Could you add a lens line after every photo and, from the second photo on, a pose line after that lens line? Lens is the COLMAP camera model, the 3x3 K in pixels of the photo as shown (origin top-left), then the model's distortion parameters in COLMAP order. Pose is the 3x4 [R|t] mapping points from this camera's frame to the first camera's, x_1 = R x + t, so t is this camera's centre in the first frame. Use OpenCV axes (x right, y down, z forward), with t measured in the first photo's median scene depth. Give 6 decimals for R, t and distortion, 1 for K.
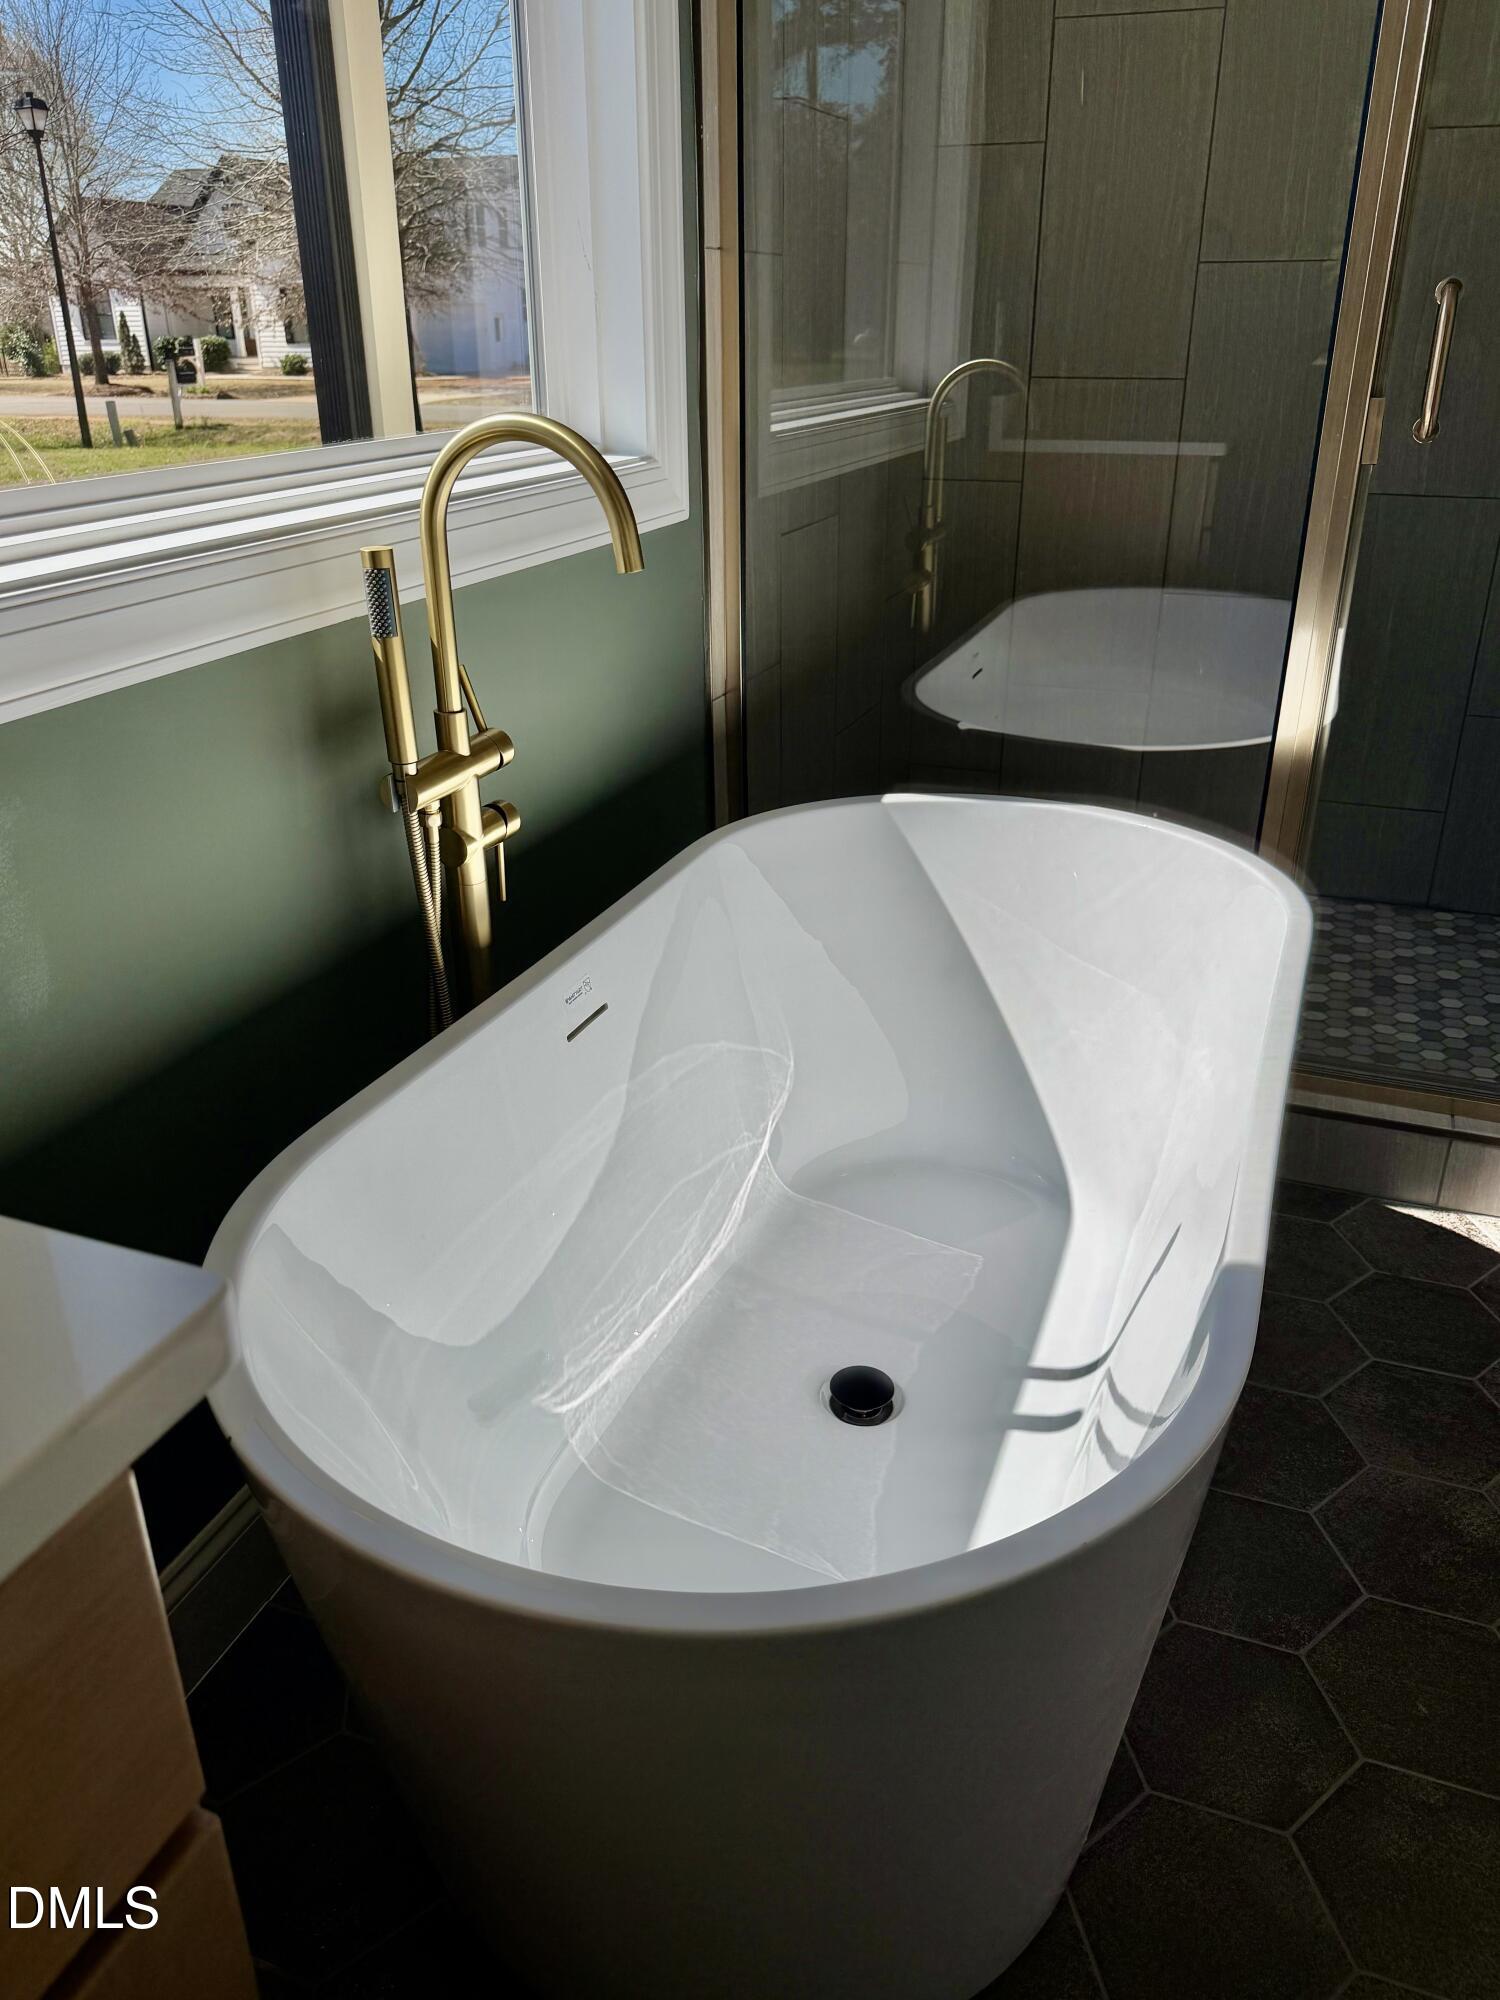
lens RADIAL K [[1482.5, 0, 750.0], [0, 1482.5, 1000.0], [0, 0, 1]] dist [0.005865, 0.000280]
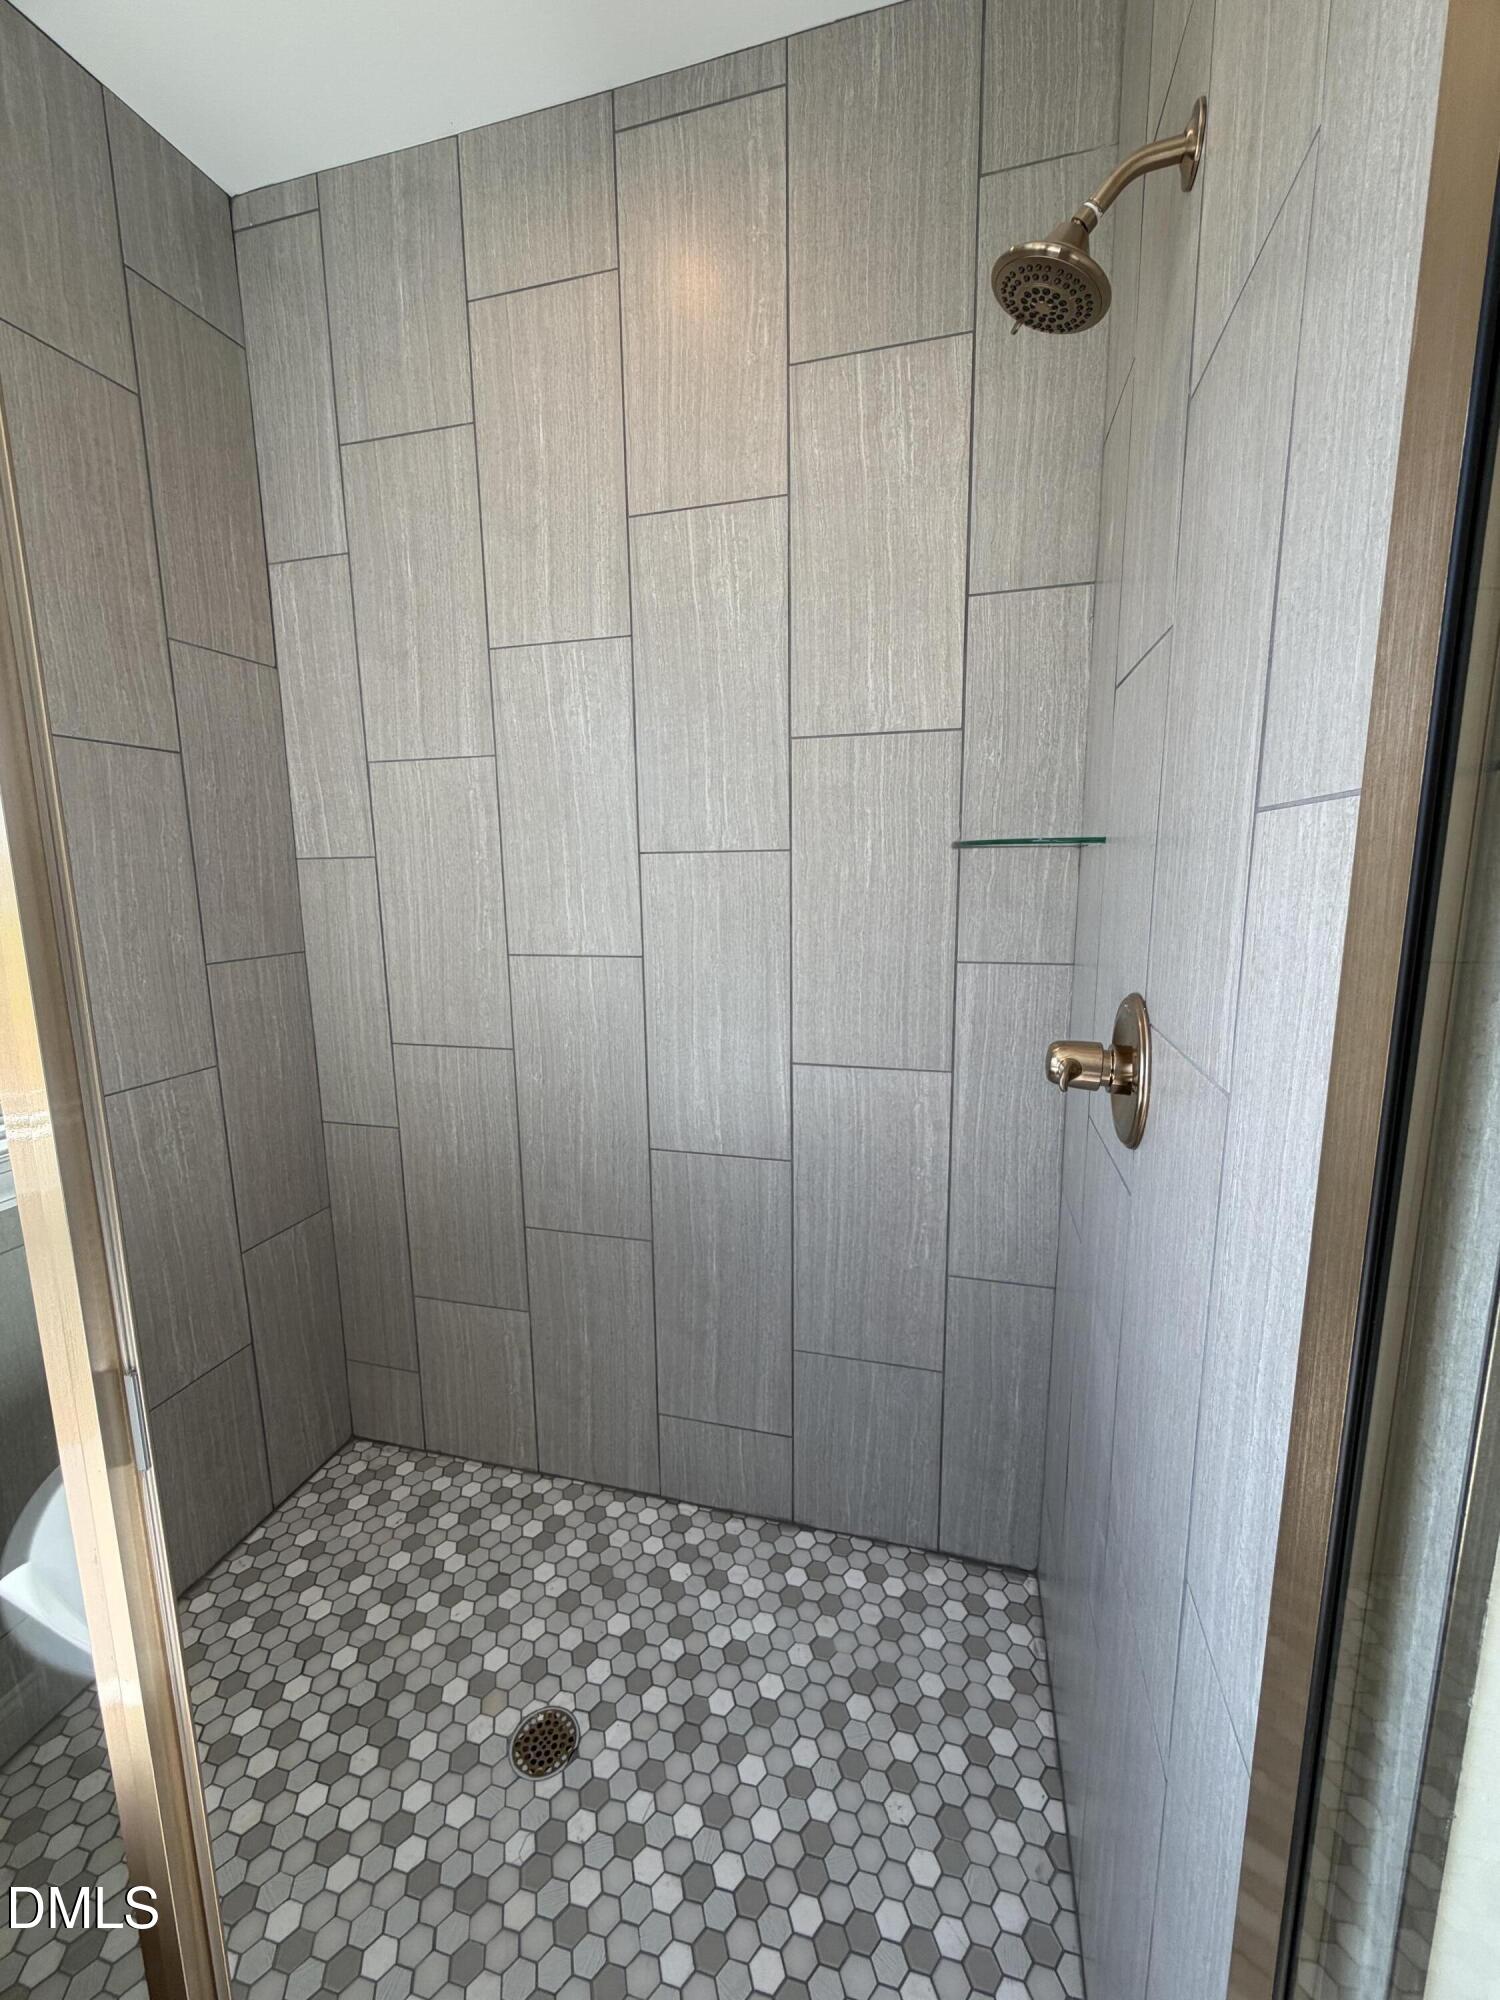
lens RADIAL K [[795.3, 0, 745.8], [0, 795.3, 999.2], [0, 0, 1]] dist [0.001831, 0.000357]
pose [[0.994422, -0.025639, 0.102314, 0.423389], [0.052128, 0.962731, -0.265389, -0.300214], [-0.091696, 0.269242, 0.958697, 0.425073]]
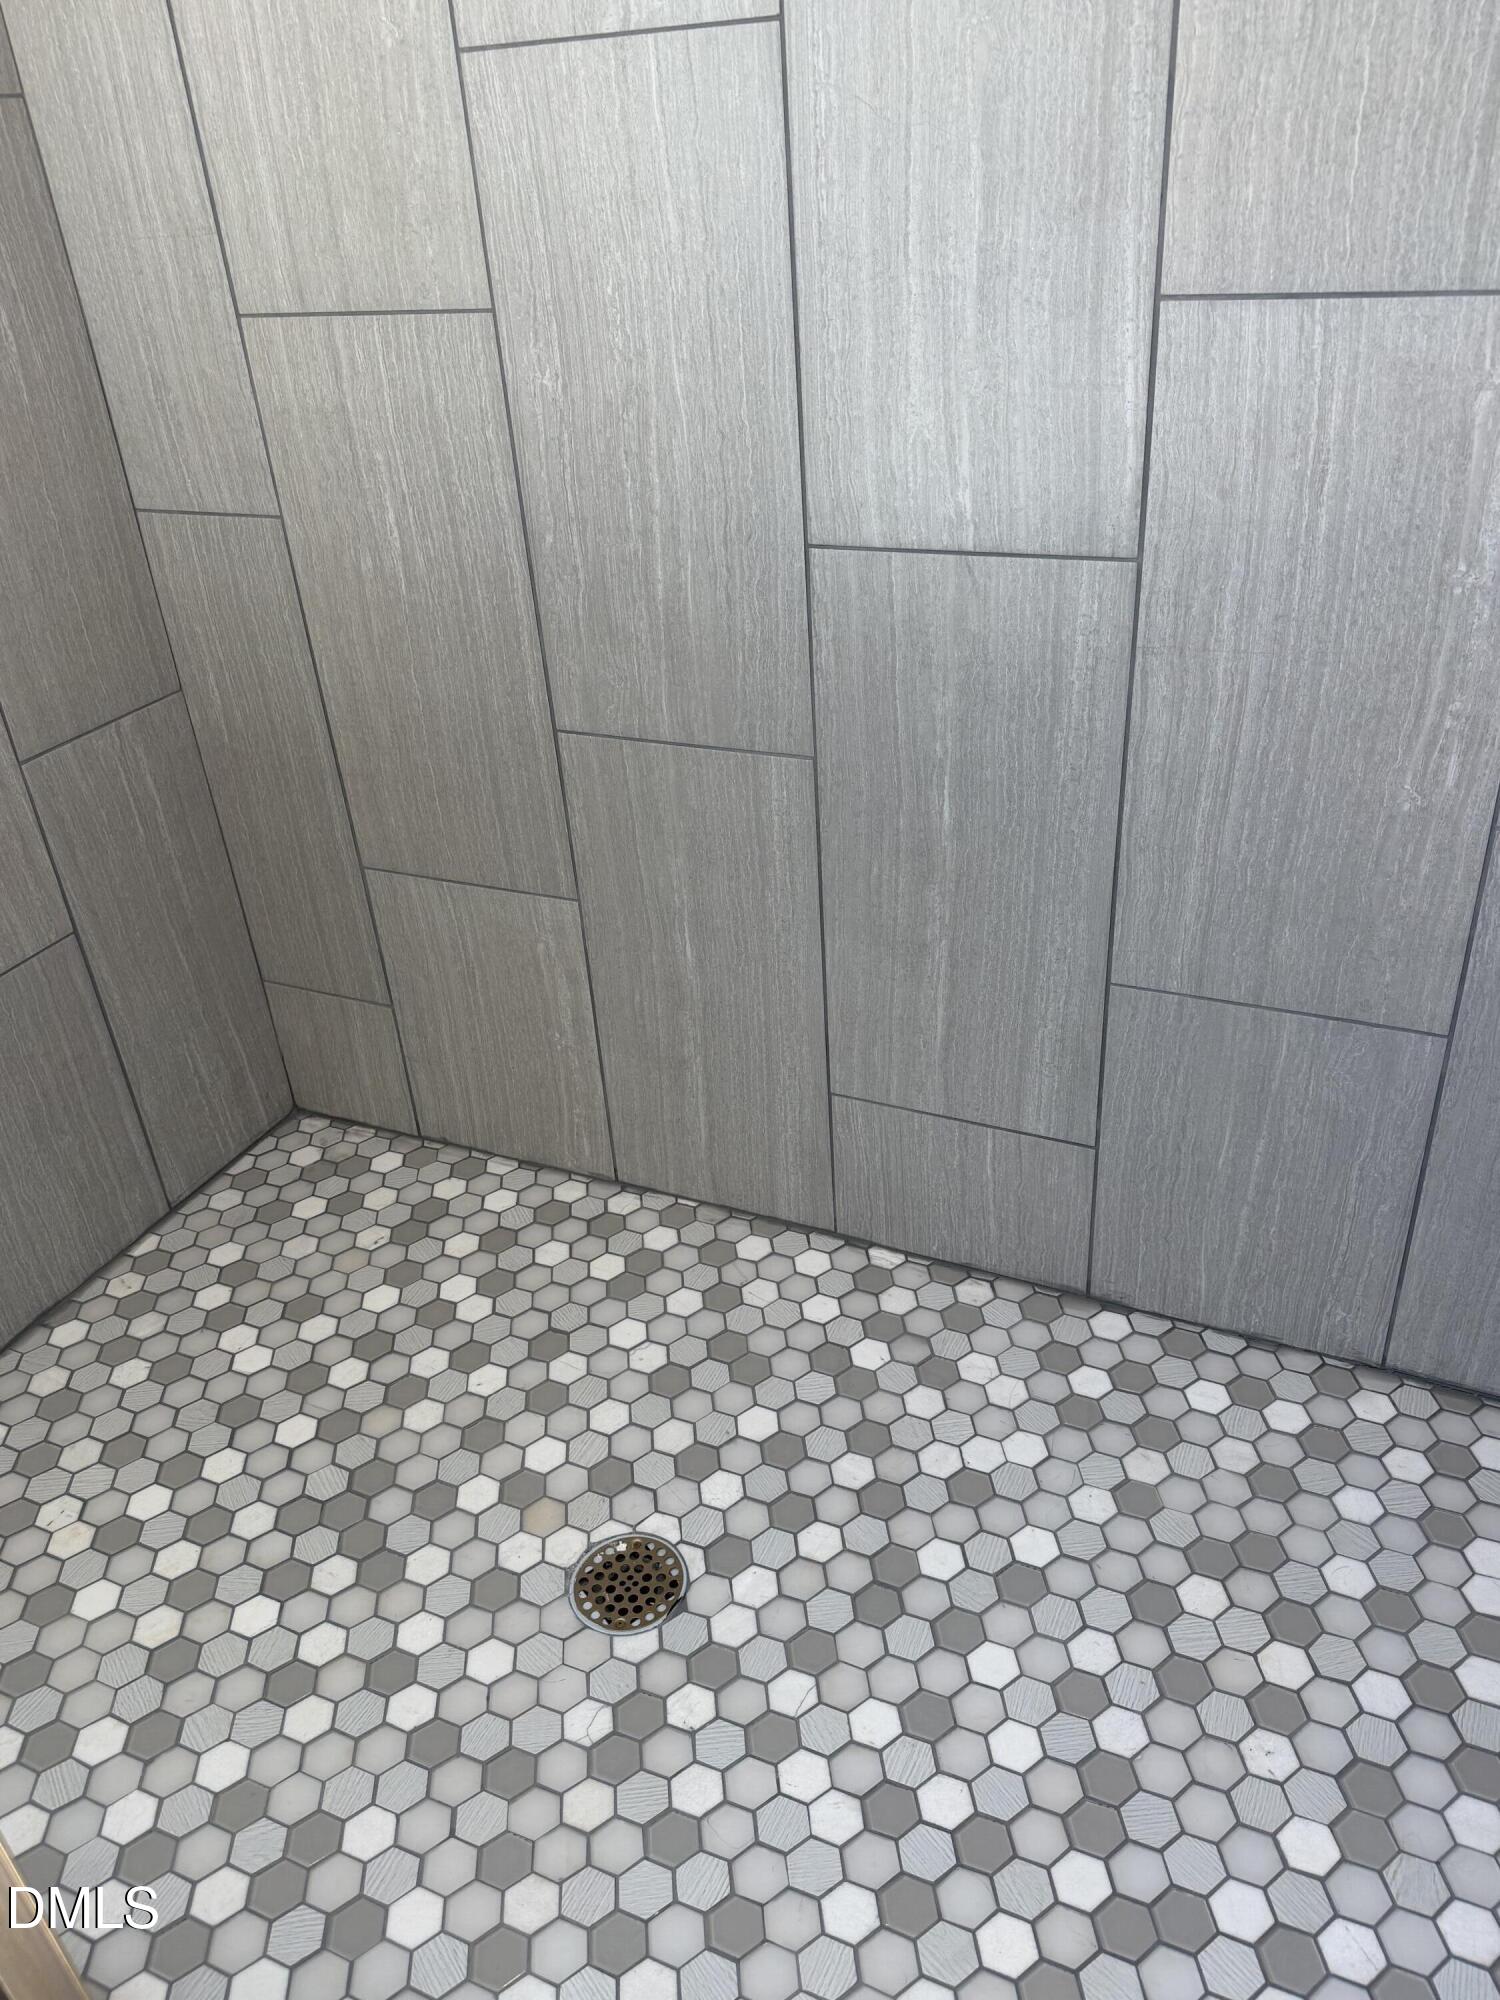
lens RADIAL K [[1471.2, 0, 750.0], [0, 1471.2, 1000.0], [0, 0, 1]] dist [0.168753, -0.323144]
pose [[0.995932, -0.019817, -0.087897, 0.431520], [0.028846, 0.994297, 0.102674, -0.255686], [0.085361, -0.104792, 0.990824, 0.526977]]
